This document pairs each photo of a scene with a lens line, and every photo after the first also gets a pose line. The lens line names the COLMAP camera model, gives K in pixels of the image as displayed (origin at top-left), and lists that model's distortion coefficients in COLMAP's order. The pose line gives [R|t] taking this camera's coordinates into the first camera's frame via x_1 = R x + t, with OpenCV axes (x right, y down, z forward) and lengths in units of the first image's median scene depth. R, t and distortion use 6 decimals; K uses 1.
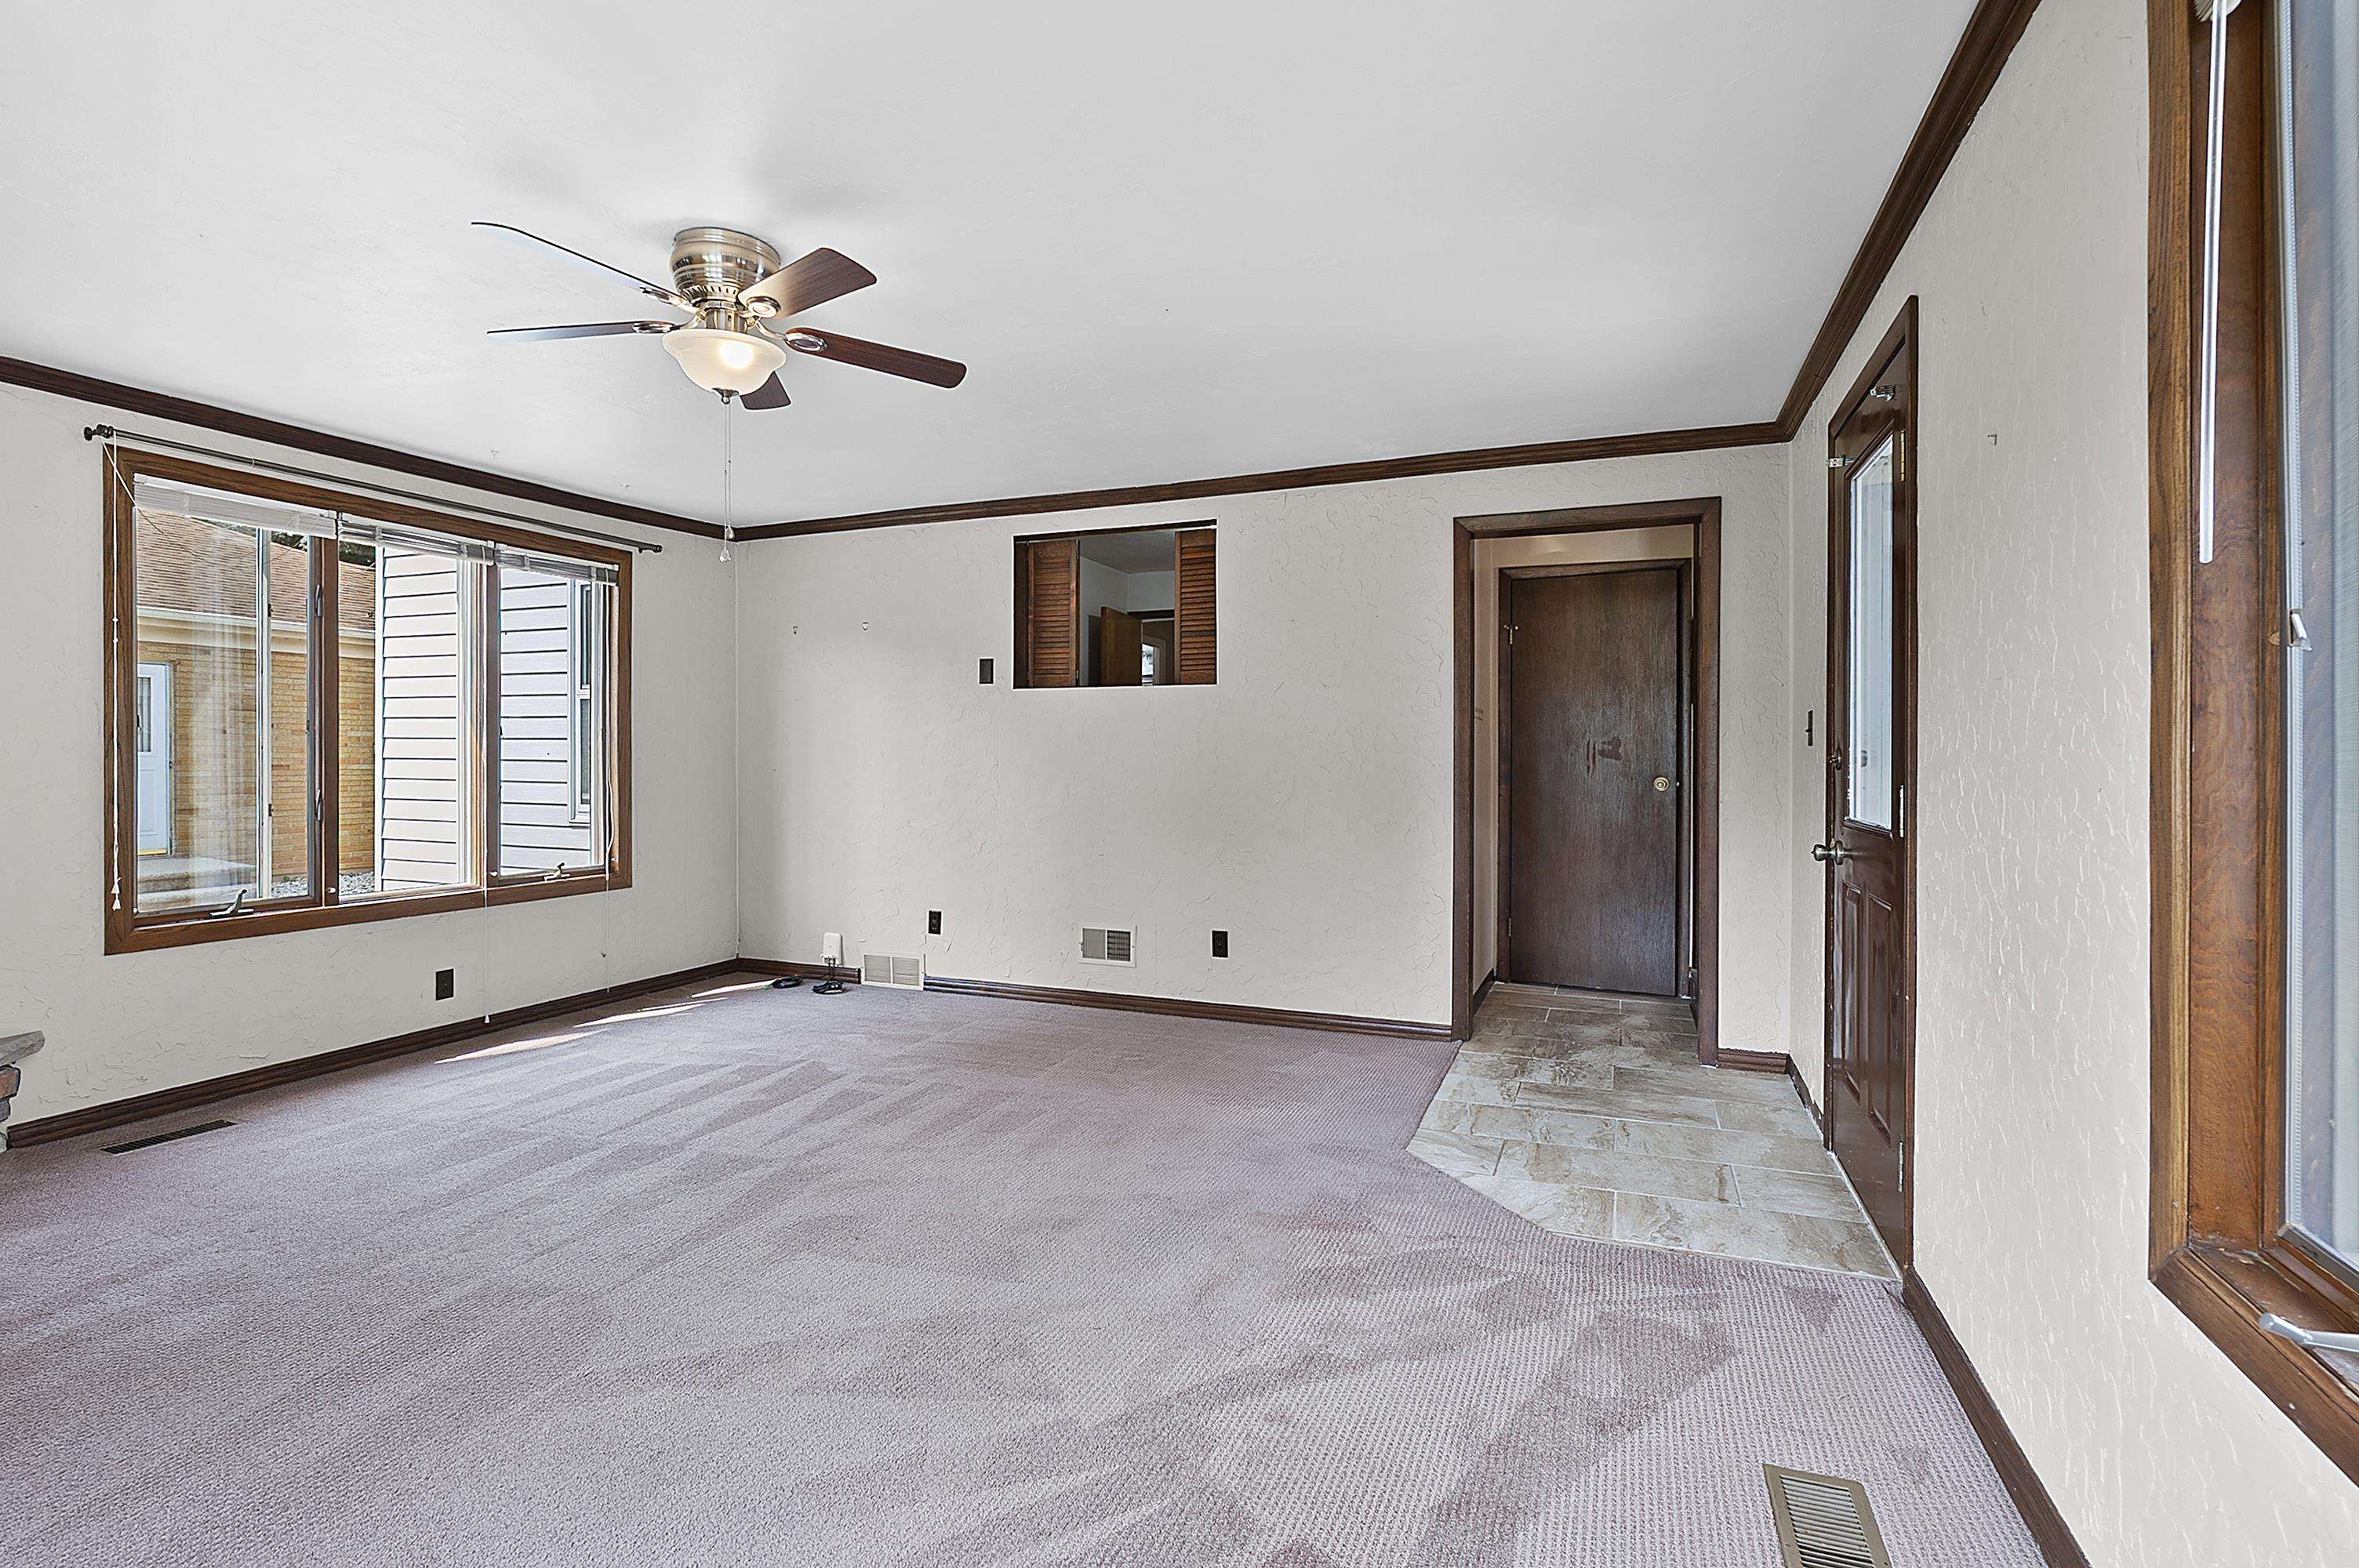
lens RADIAL K [[1085.4, 0, 1178.7], [0, 1085.4, 766.6], [0, 0, 1]] dist [-0.002281, 0.000869]
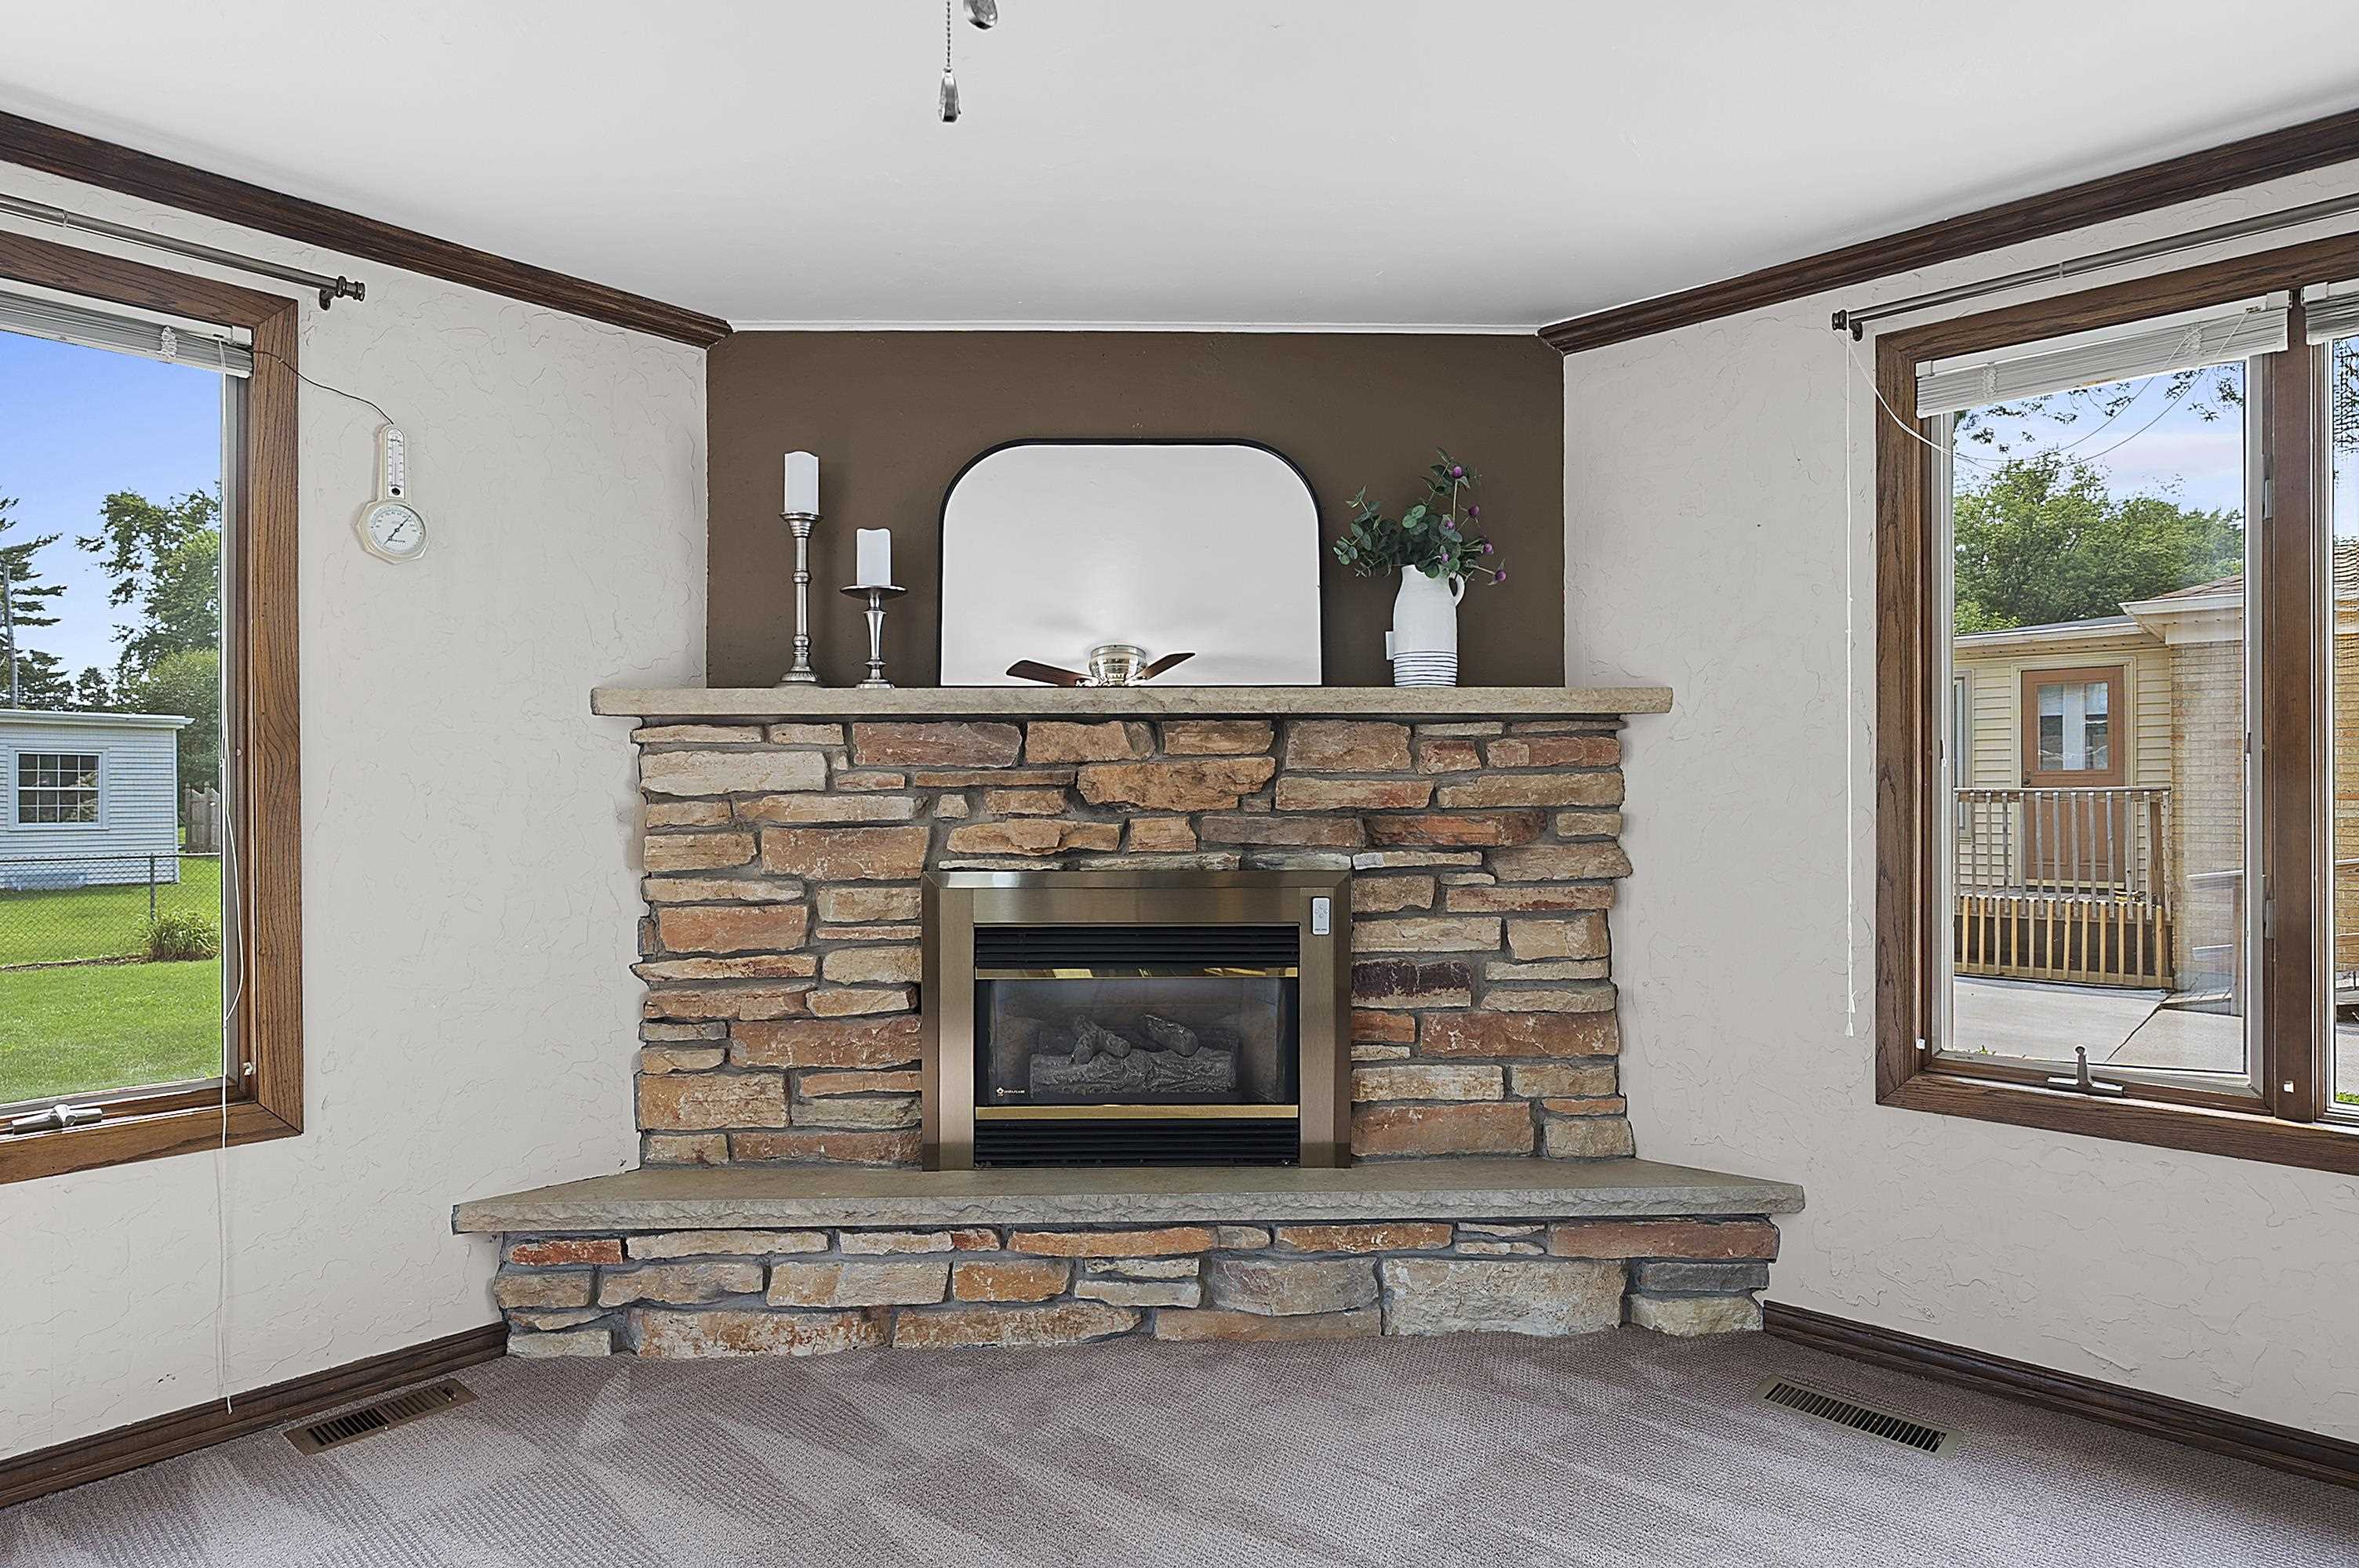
lens RADIAL K [[1315.6, 0, 1178.4], [0, 1315.6, 801.5], [0, 0, 1]] dist [-0.008384, -0.001397]
pose [[-0.345354, -0.002863, -0.938468, -0.084860], [-0.008299, 0.999966, 0.000003, -0.007716], [0.938436, 0.007789, -0.345366, 0.865046]]
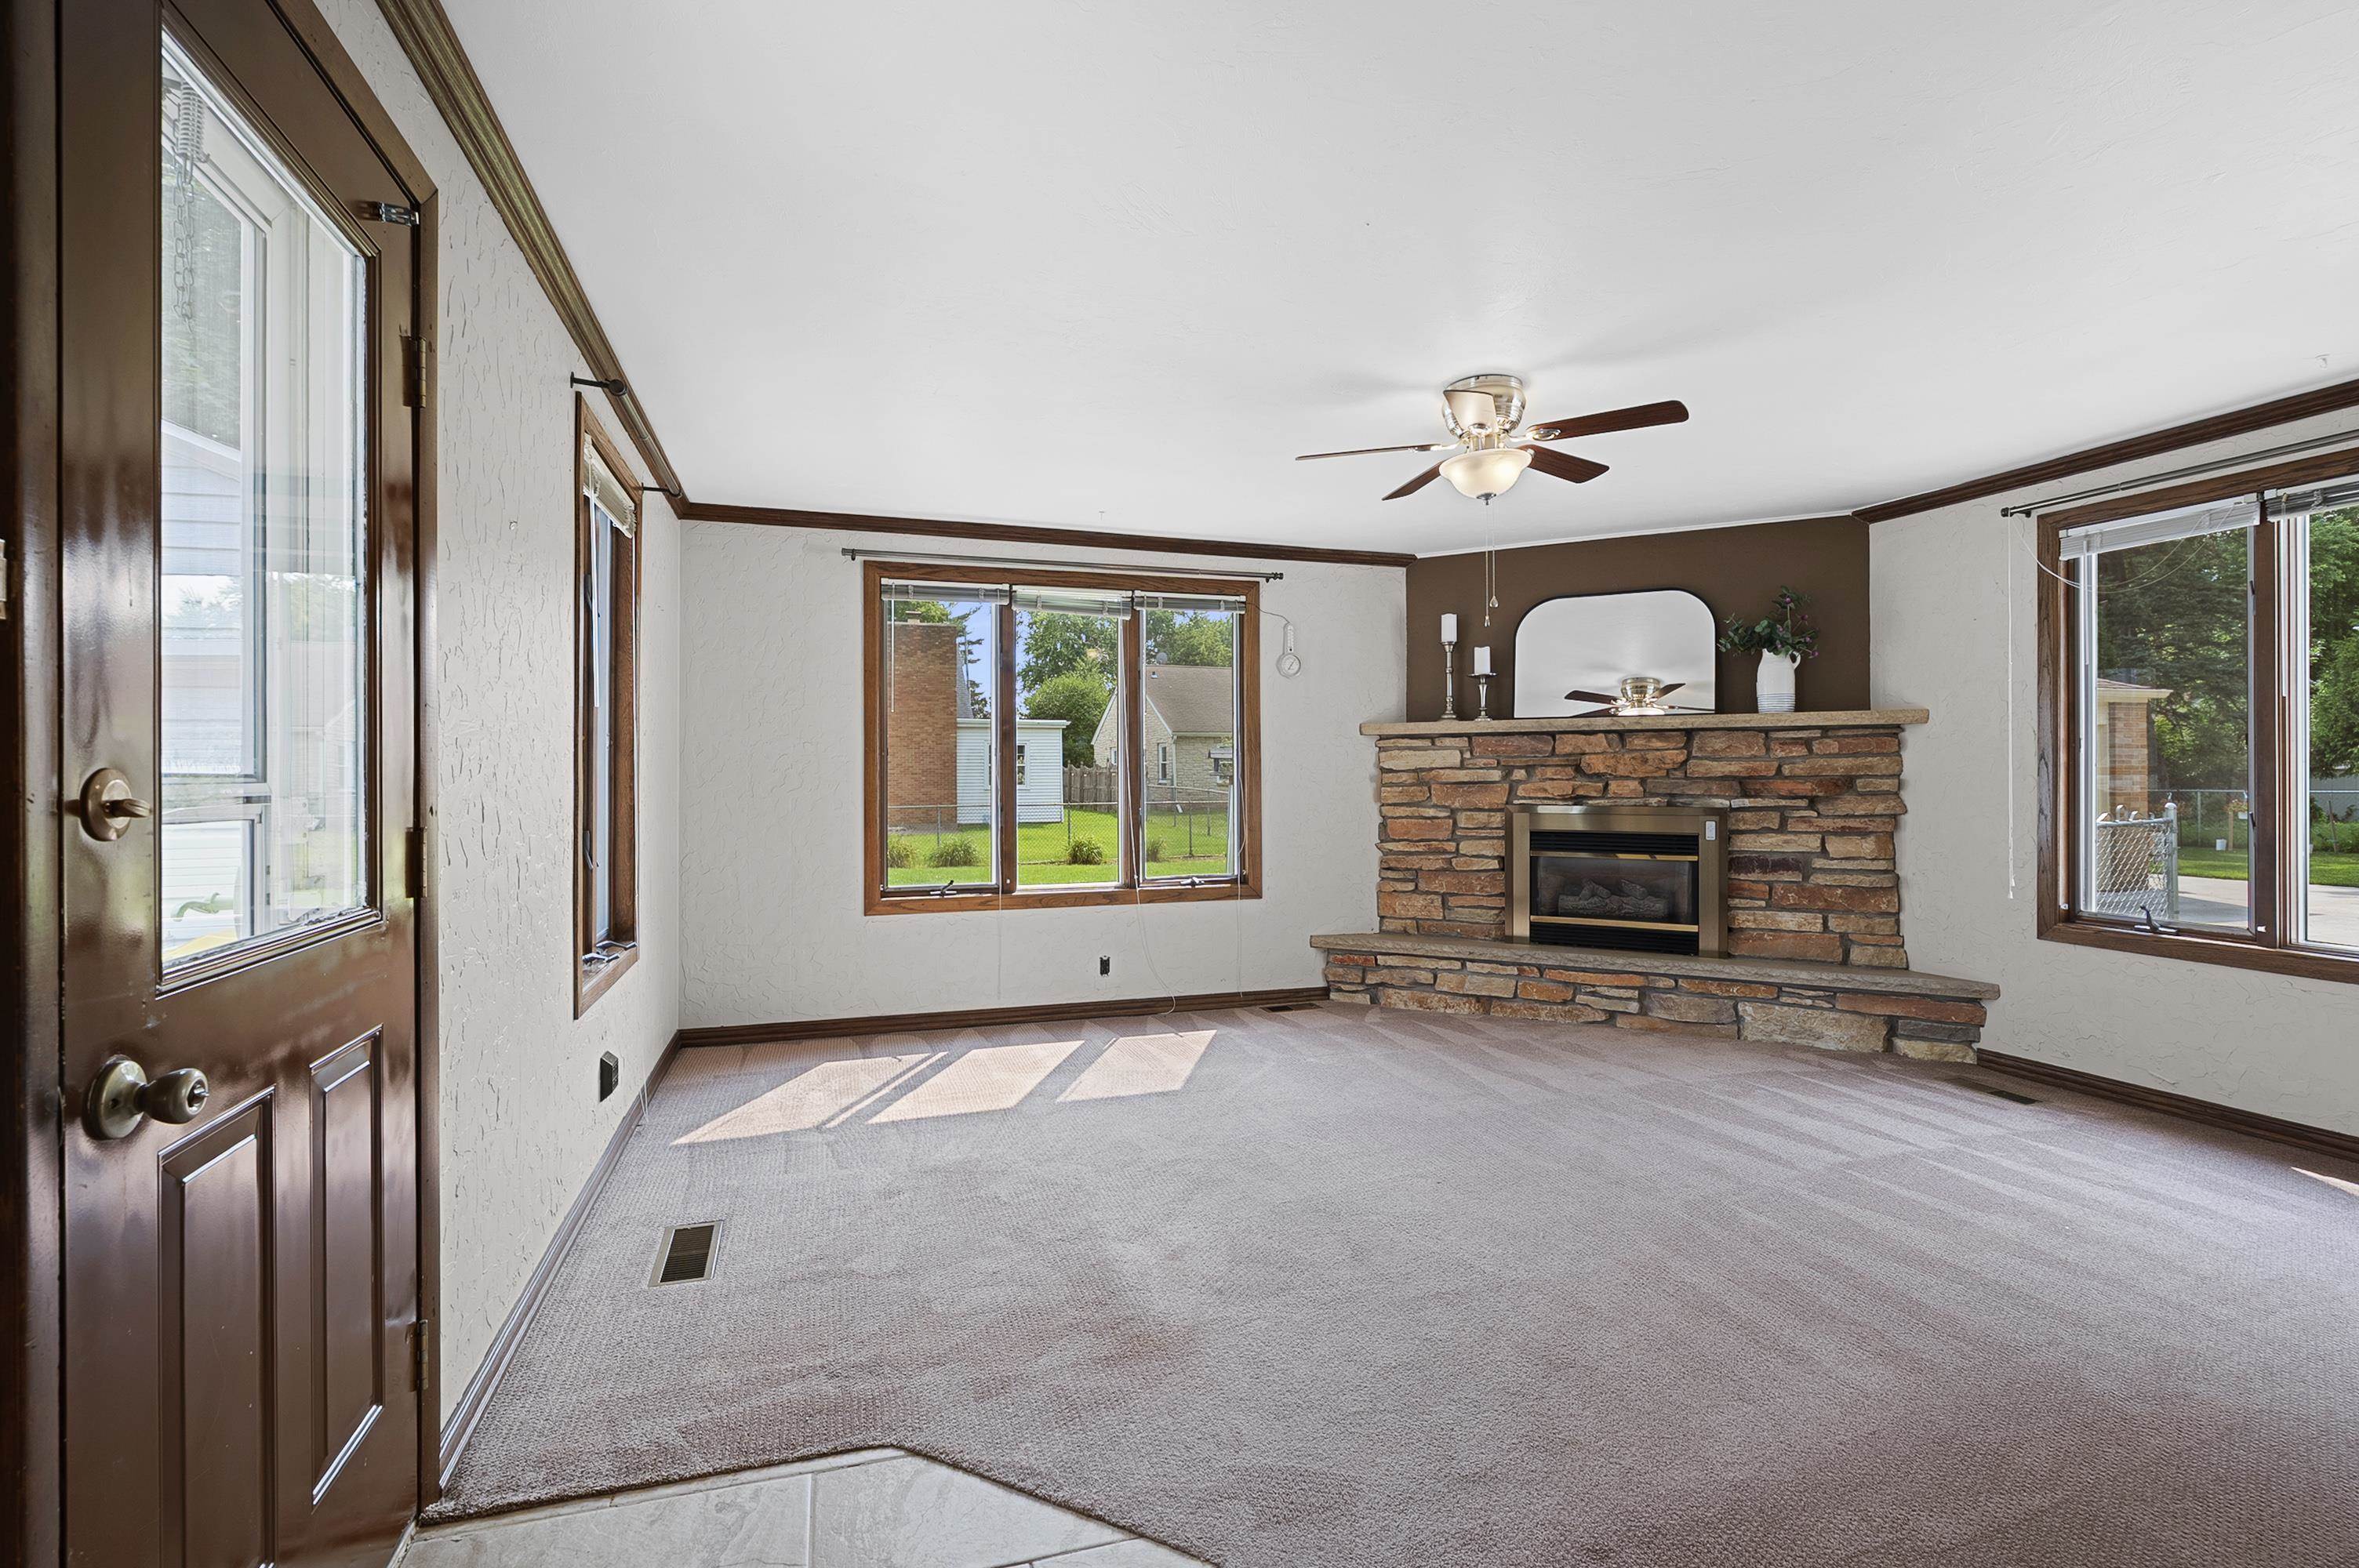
lens RADIAL K [[1085.4, 0, 1178.7], [0, 1085.4, 766.6], [0, 0, 1]] dist [-0.002281, 0.000869]
pose [[-0.761984, -0.006792, -0.647560, 0.517596], [-0.007450, 0.999971, -0.001723, -0.008572], [0.647553, 0.003512, -0.762012, 1.285826]]
